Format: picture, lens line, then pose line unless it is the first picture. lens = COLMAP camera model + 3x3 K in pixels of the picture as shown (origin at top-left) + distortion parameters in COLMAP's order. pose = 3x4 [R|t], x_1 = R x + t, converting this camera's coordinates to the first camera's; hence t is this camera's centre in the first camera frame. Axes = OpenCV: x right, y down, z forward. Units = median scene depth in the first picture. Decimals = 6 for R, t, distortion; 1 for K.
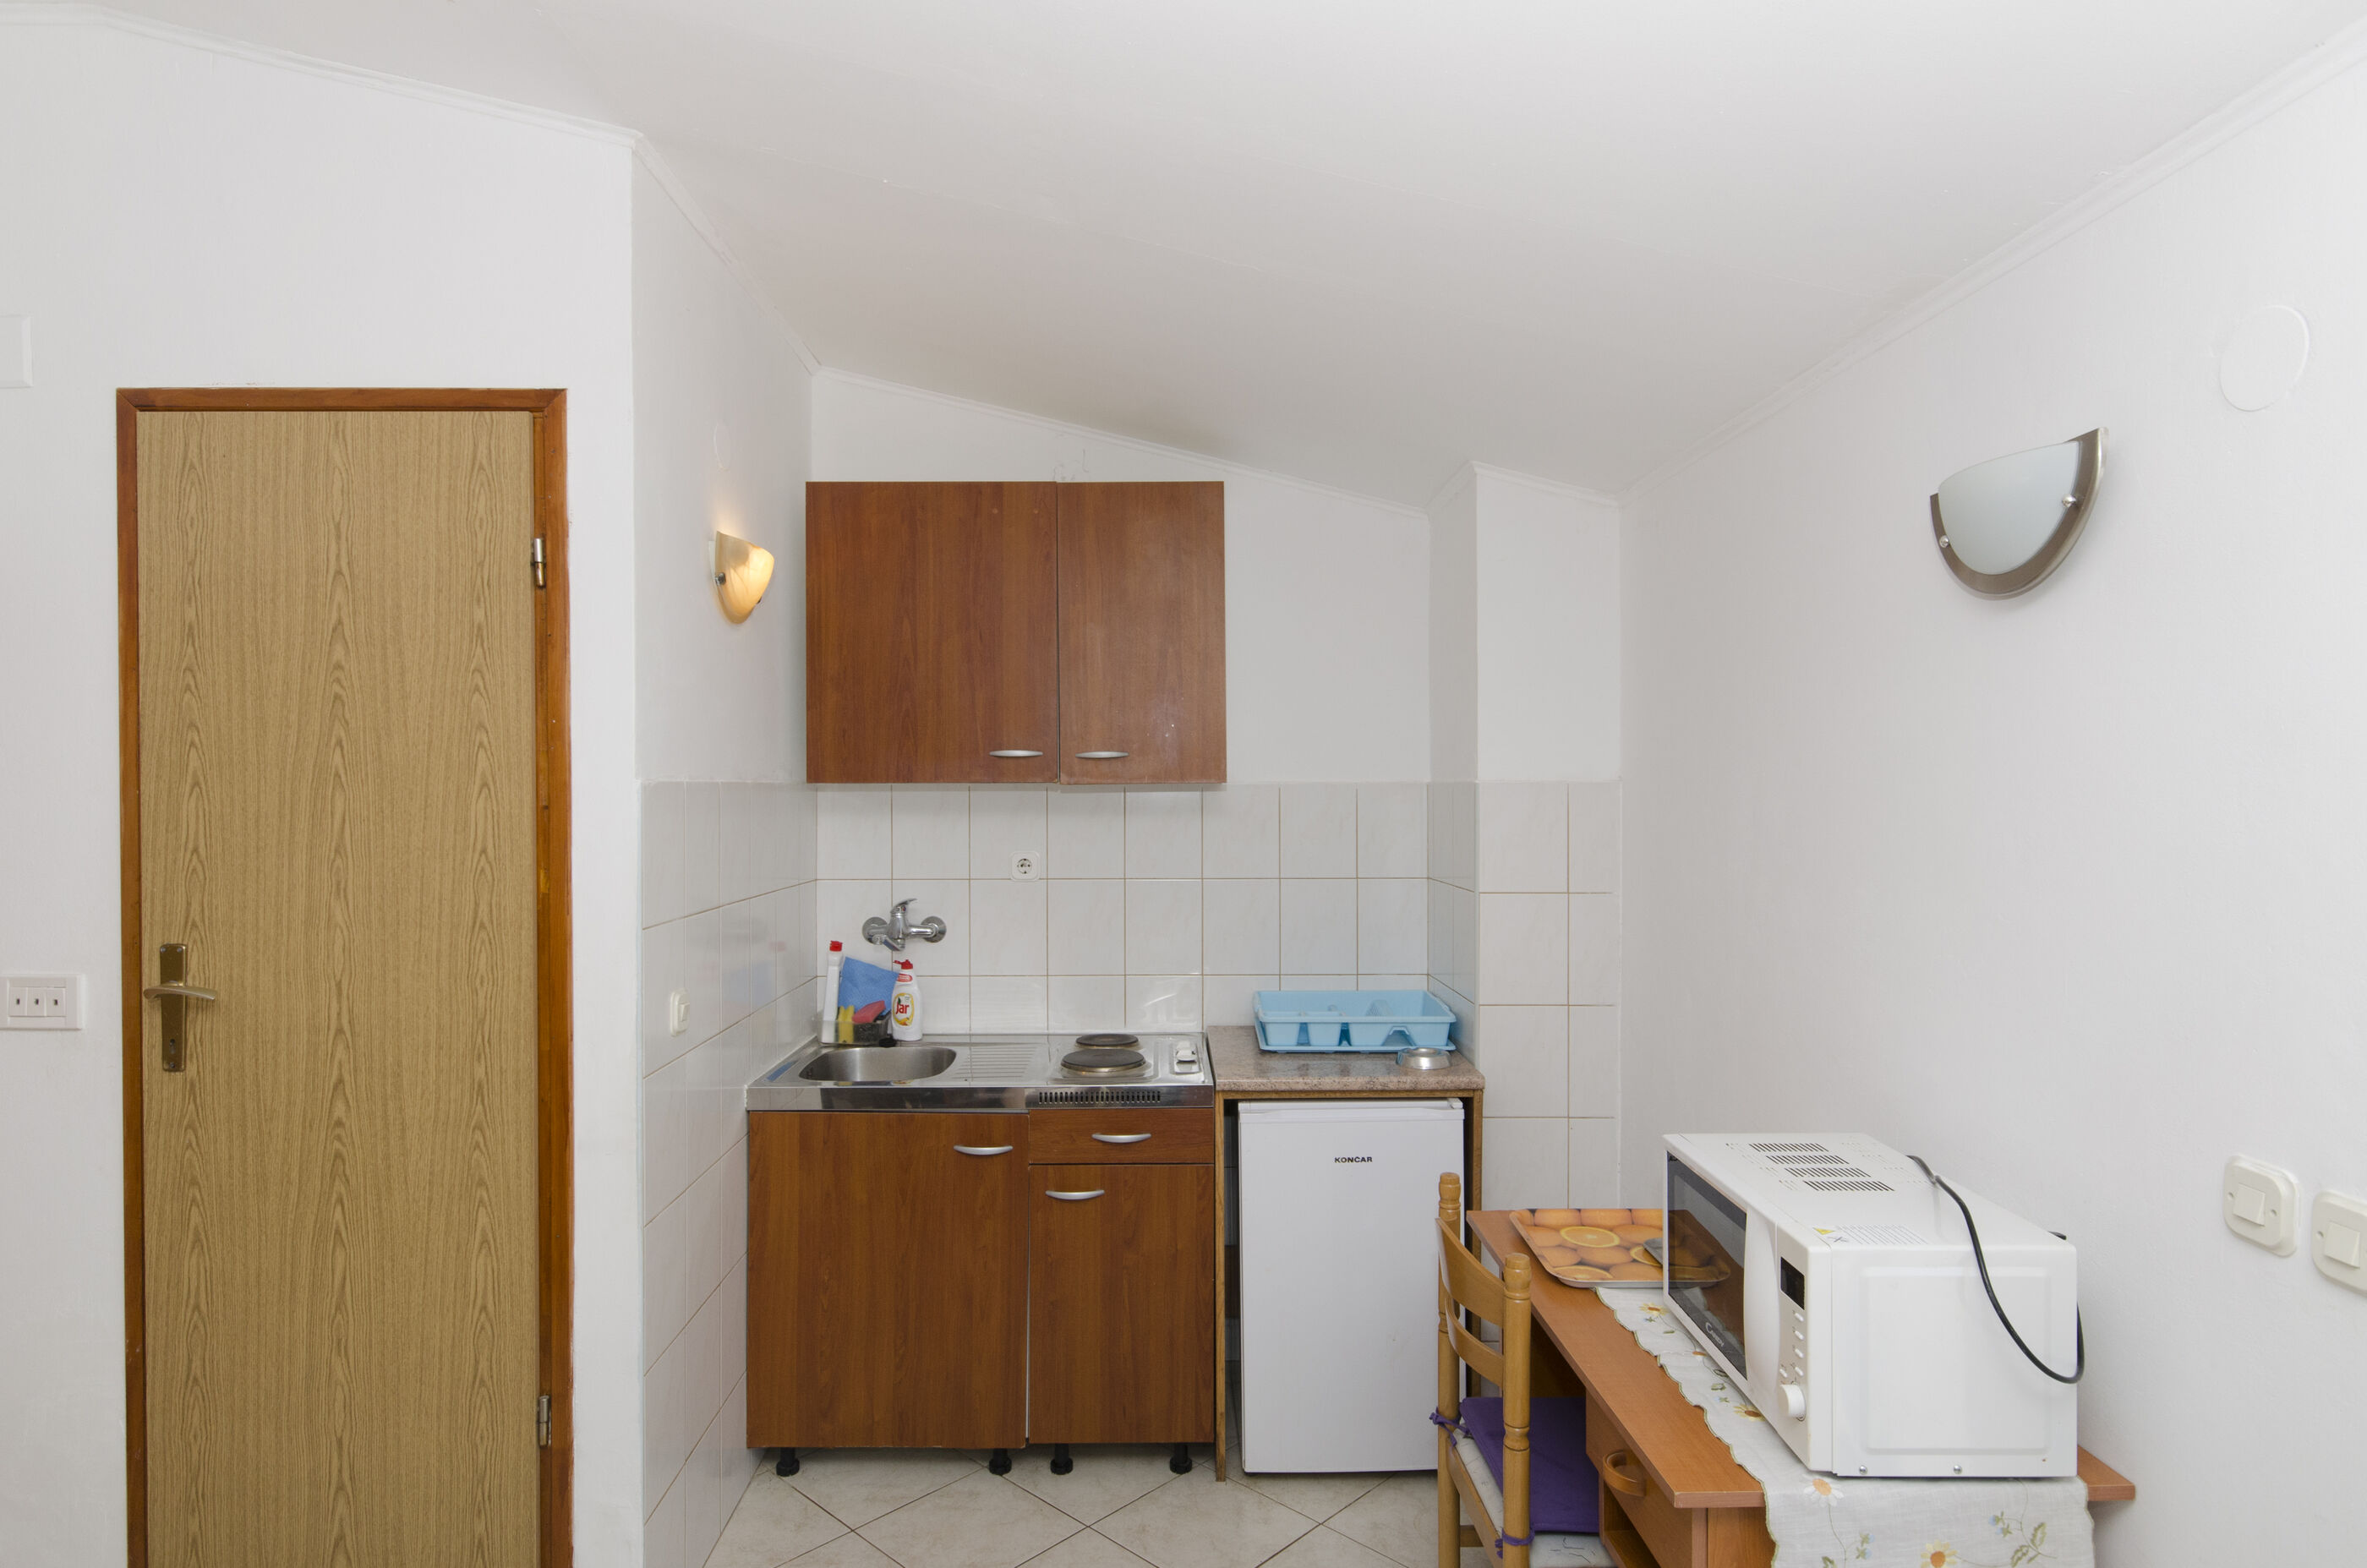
lens RADIAL K [[1296.4, 0, 1183.5], [0, 1296.4, 784.0], [0, 0, 1]] dist [0.000659, 0.000202]
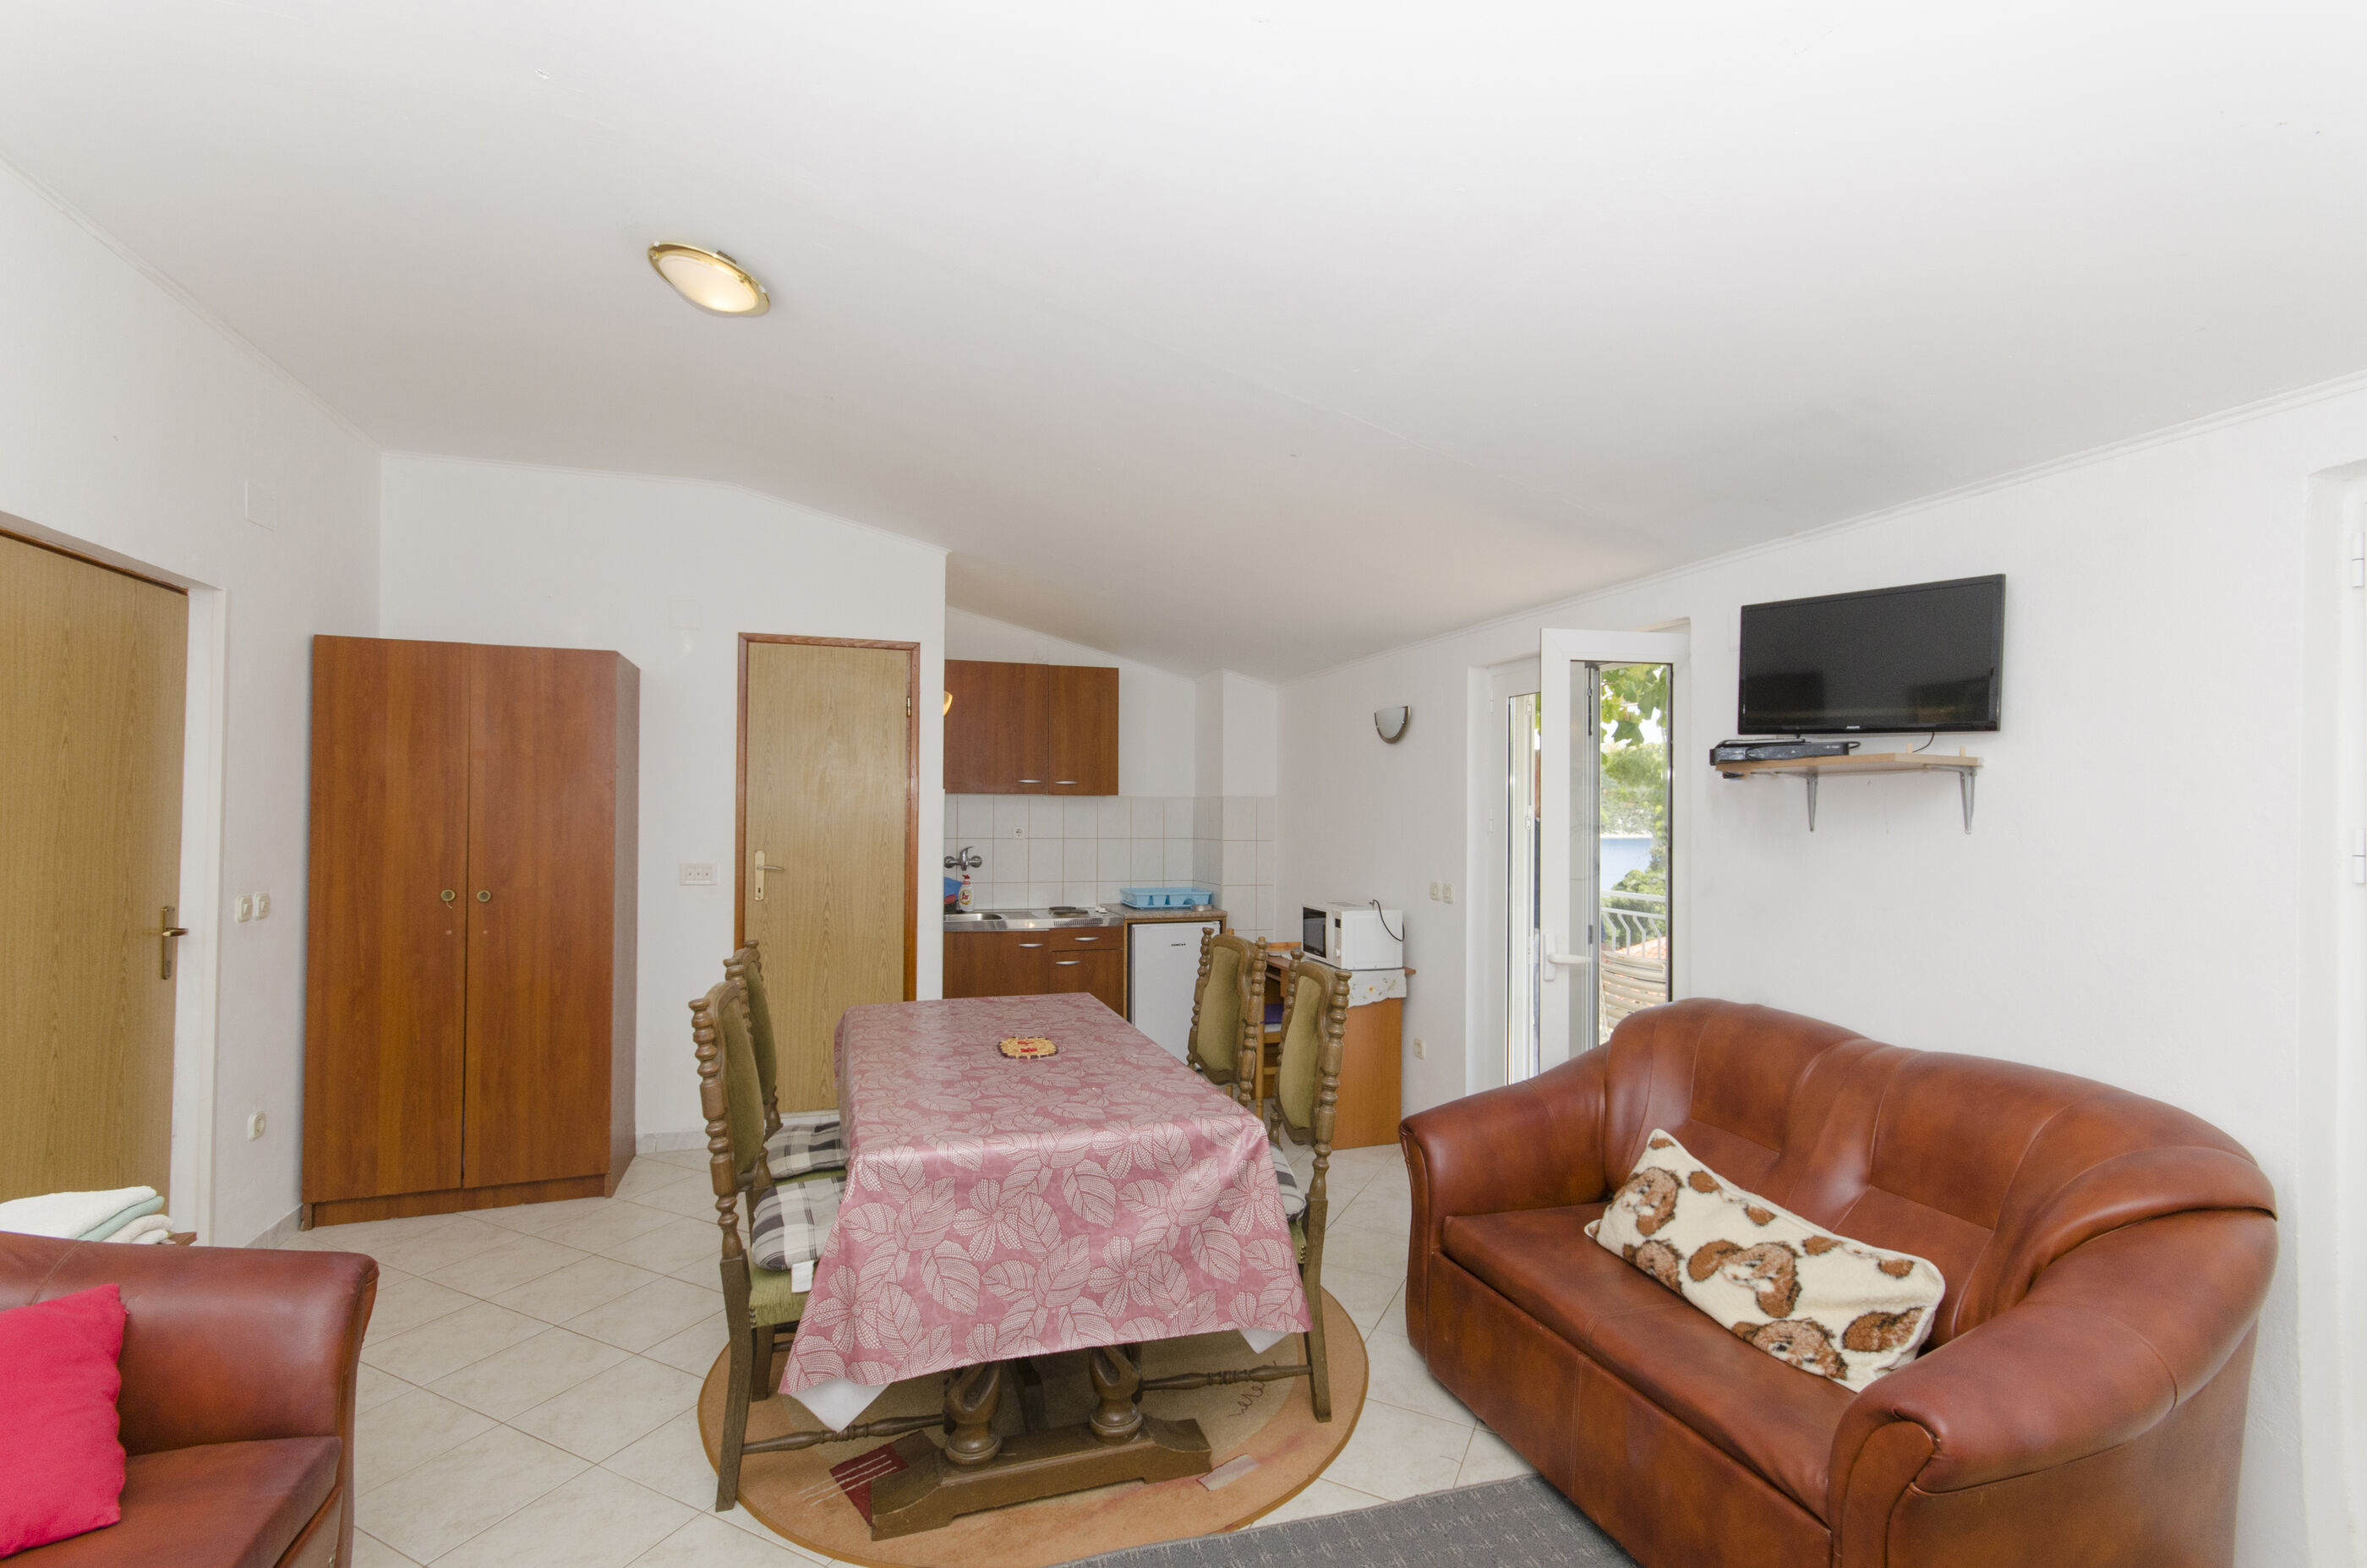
lens RADIAL K [[1051.4, 0, 1183.5], [0, 1051.4, 784.0], [0, 0, 1]] dist [0.001800, 0.000520]
pose [[0.955634, 0.017333, 0.294047, -0.449233], [-0.009352, 0.999549, -0.028529, 0.033301], [-0.294409, 0.024513, 0.955365, -0.933938]]
